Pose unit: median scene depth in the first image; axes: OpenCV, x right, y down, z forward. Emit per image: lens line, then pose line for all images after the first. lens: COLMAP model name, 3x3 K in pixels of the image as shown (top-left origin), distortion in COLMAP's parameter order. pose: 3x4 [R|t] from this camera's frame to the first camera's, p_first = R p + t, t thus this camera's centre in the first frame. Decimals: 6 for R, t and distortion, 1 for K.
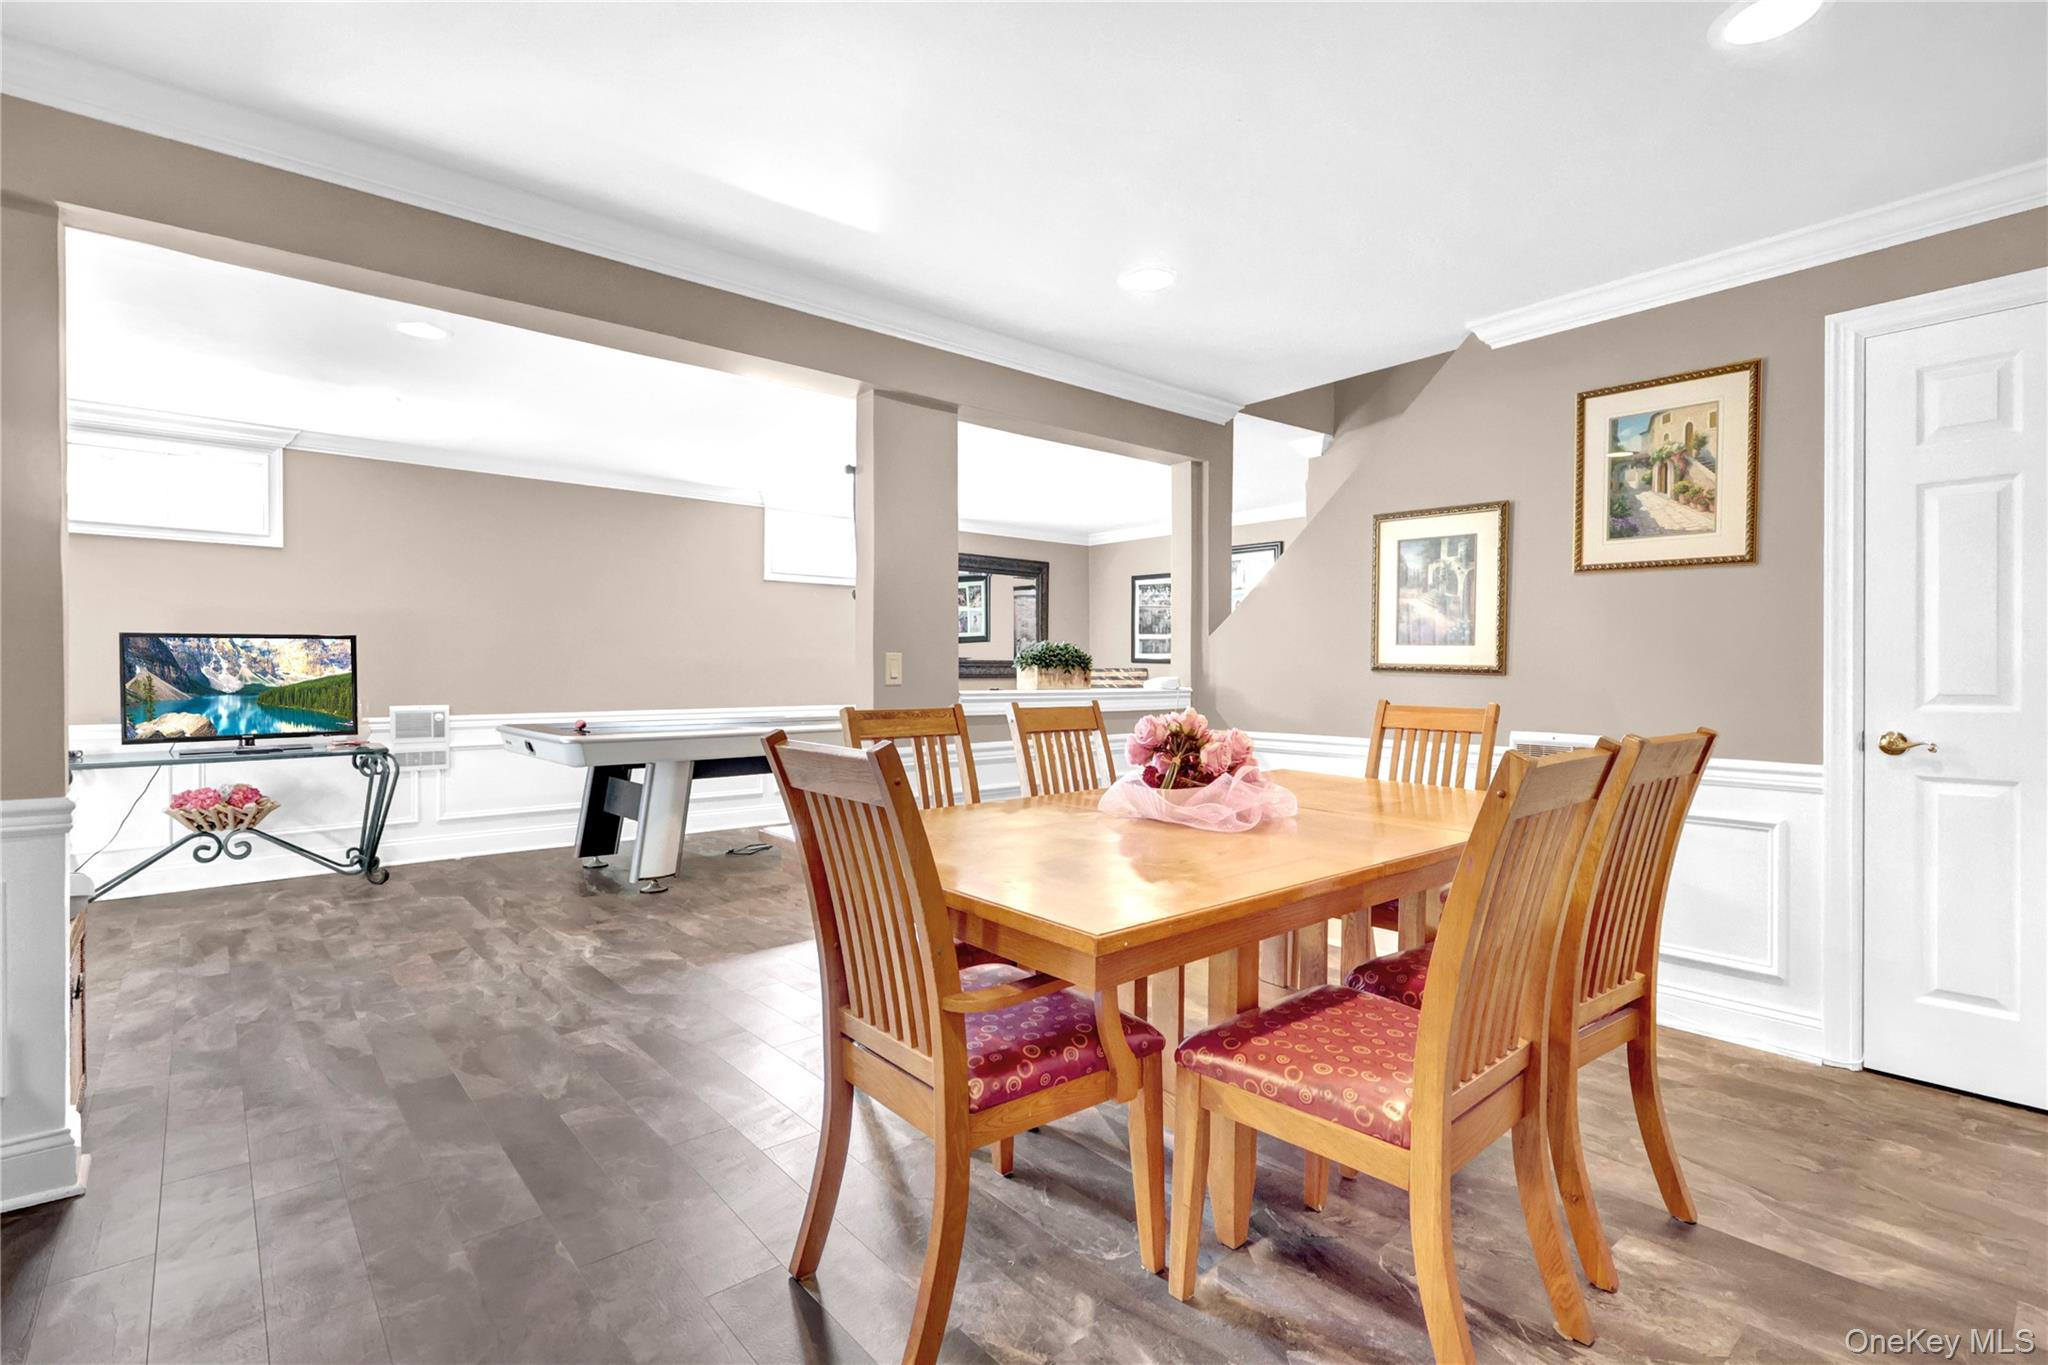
lens RADIAL K [[949.6, 0, 1023.6], [0, 949.6, 677.4], [0, 0, 1]] dist [-0.008350, 0.000736]
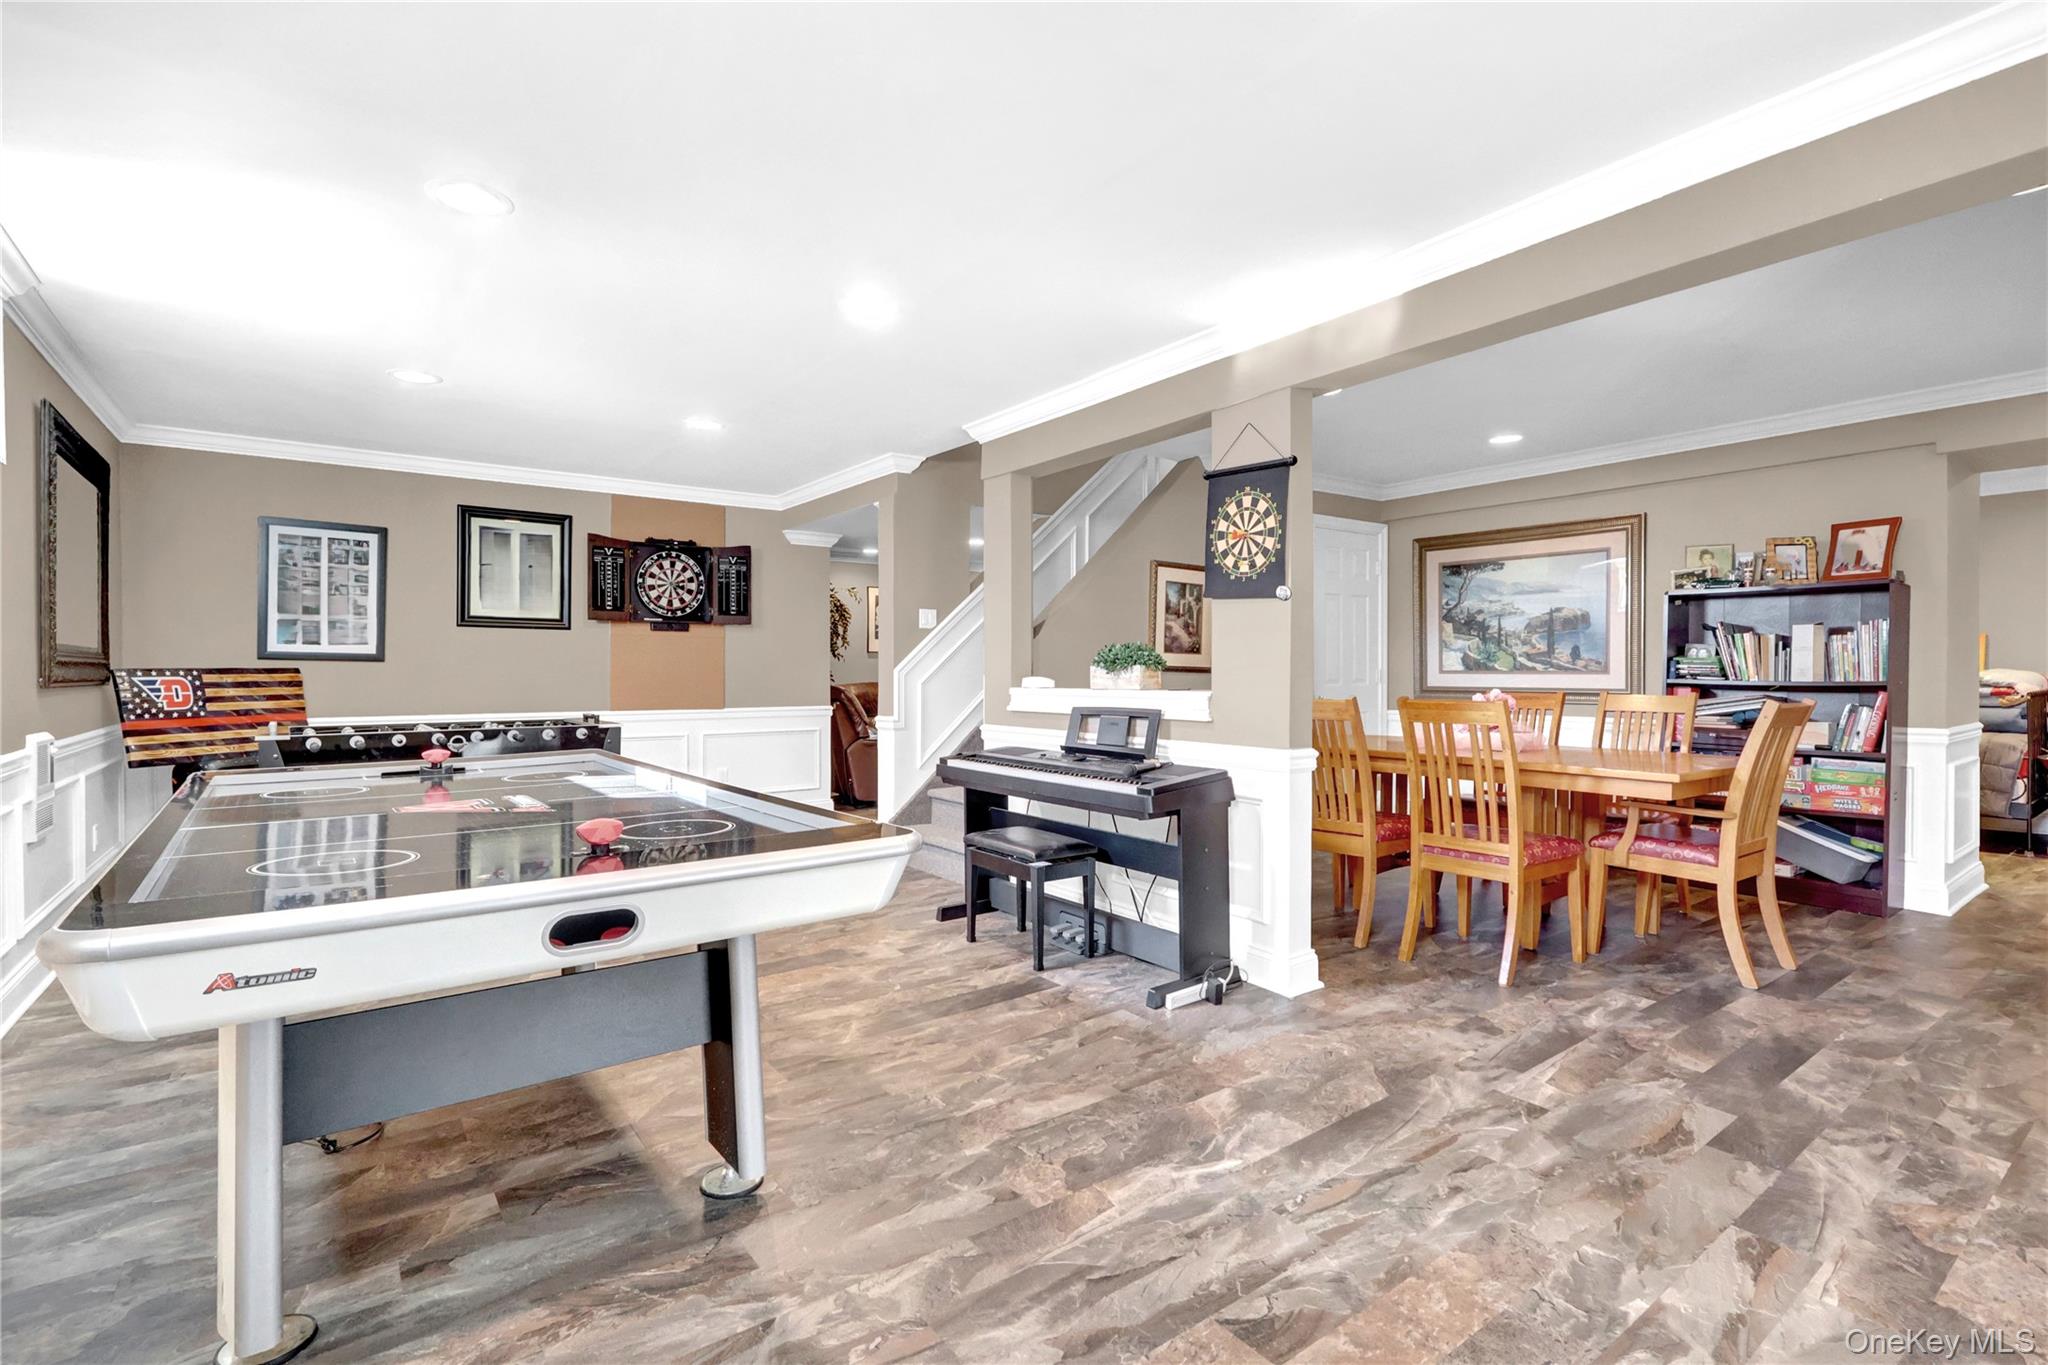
lens RADIAL K [[949.6, 0, 1023.3], [0, 949.6, 674.6], [0, 0, 1]] dist [-0.008350, 0.000736]
pose [[0.078973, -0.005157, 0.996863, -1.113520], [0.008494, 0.999954, 0.004500, -0.009718], [-0.996841, 0.008112, 0.079013, 1.147499]]
